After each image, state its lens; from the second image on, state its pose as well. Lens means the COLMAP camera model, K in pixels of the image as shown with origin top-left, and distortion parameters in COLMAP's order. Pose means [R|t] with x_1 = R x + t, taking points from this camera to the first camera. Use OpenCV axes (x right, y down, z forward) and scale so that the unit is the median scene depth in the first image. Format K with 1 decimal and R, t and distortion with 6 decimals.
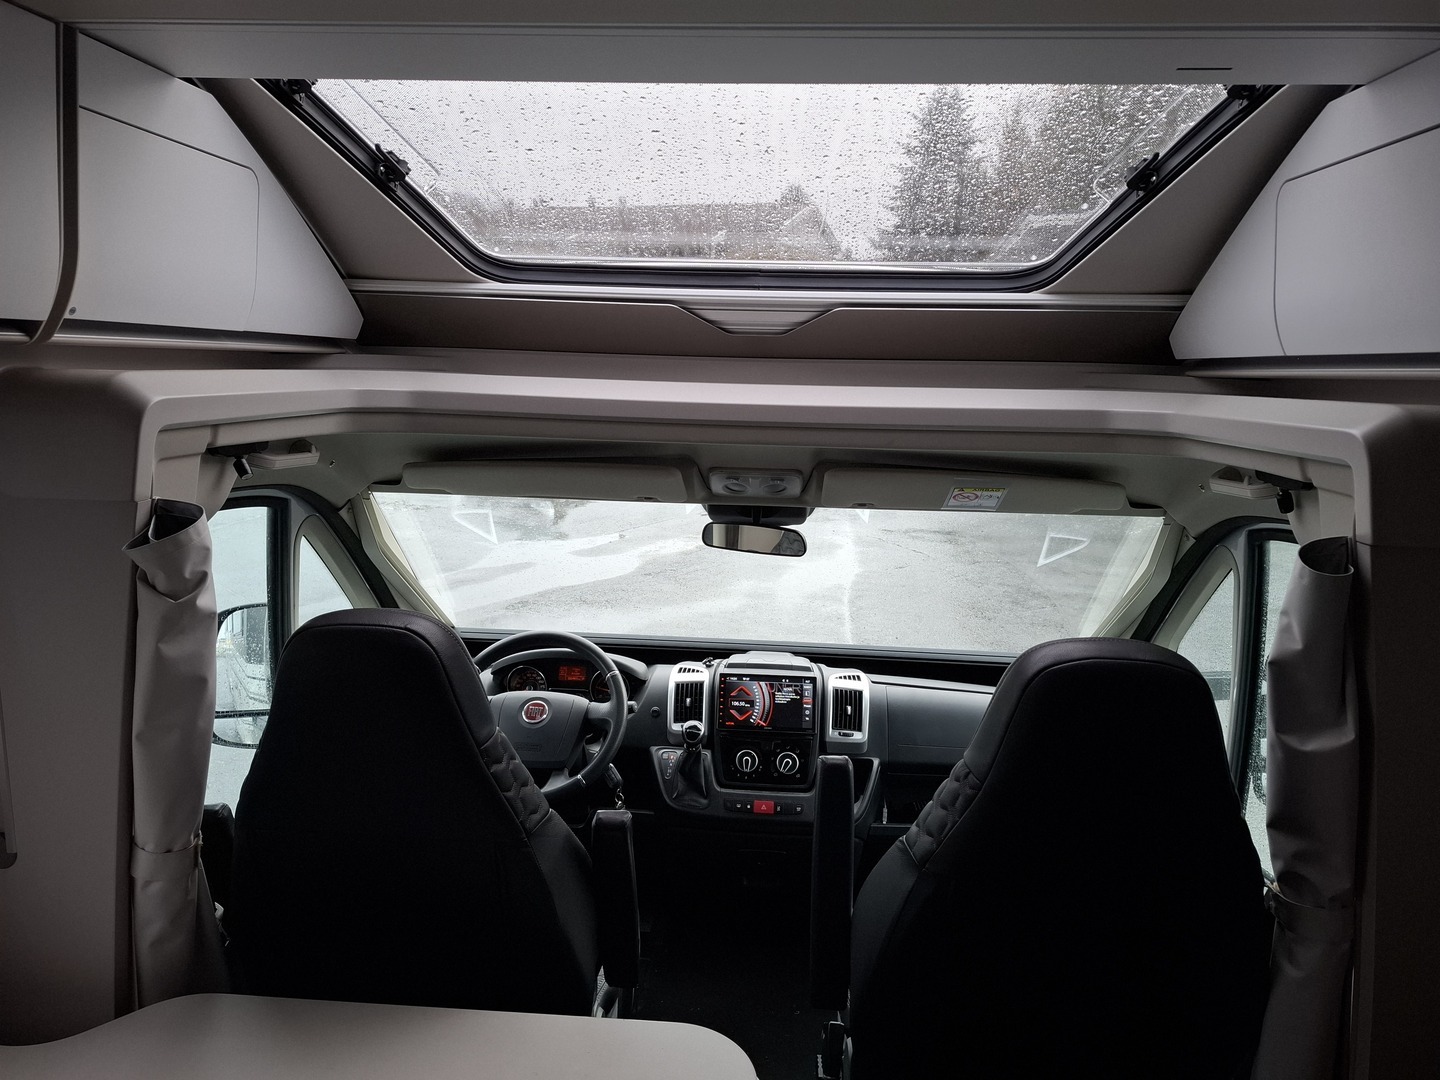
lens RADIAL K [[1013.2, 0, 716.3], [0, 1013.2, 542.3], [0, 0, 1]] dist [0.074927, -0.068870]
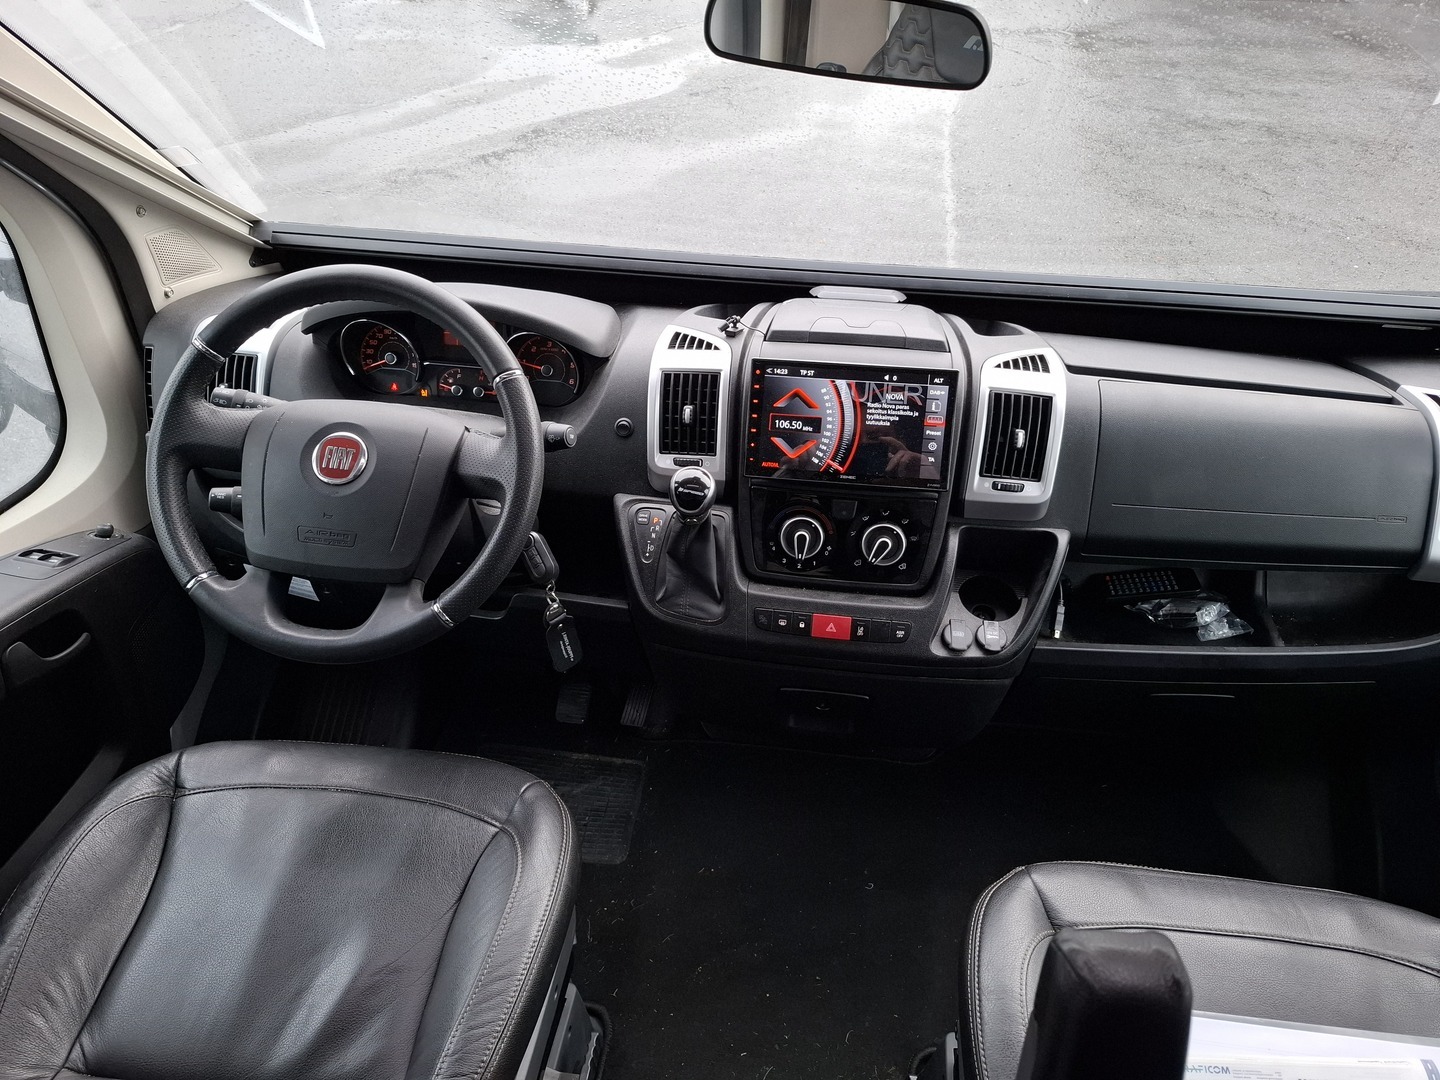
lens RADIAL K [[1013.2, 0, 723.6], [0, 1013.2, 542.2], [0, 0, 1]] dist [0.074927, -0.068870]
pose [[0.998422, 0.026588, -0.049454, 0.016585], [-0.002564, 0.901446, 0.432883, 0.001167], [0.056089, -0.432073, 0.900093, 0.554929]]
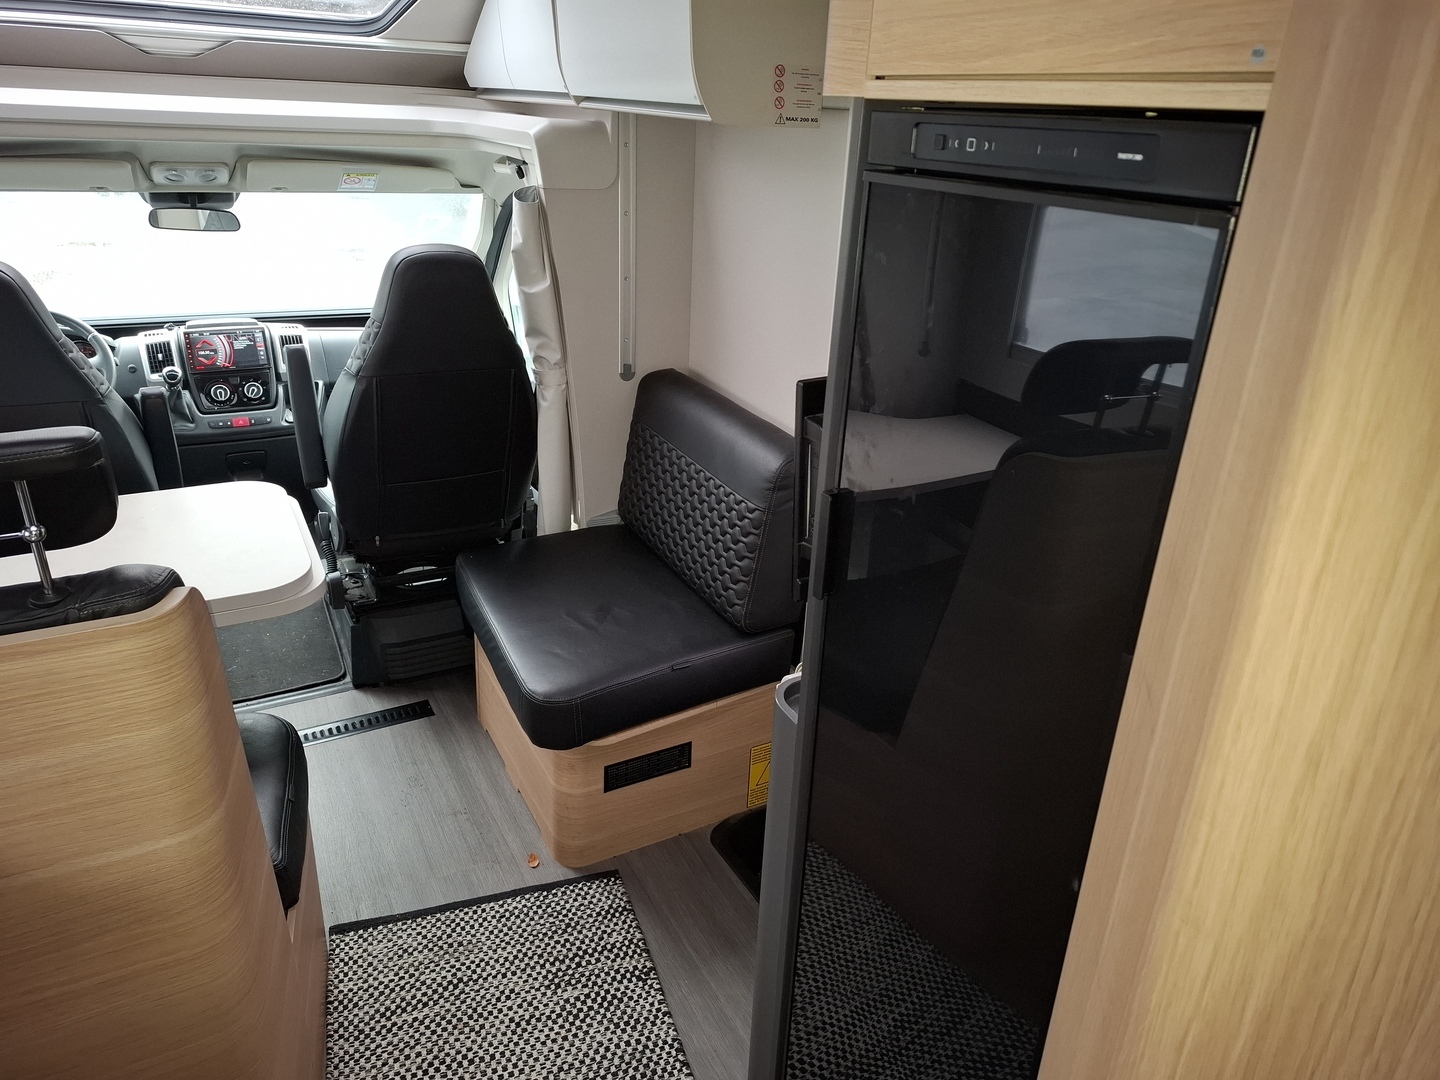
lens RADIAL K [[1013.2, 0, 729.5], [0, 1013.2, 527.3], [0, 0, 1]] dist [0.074927, -0.068870]
pose [[0.841835, -0.195747, 0.502988, -0.126029], [0.068242, 0.963040, 0.260570, 0.076511], [-0.535403, -0.185032, 0.824079, -0.544276]]
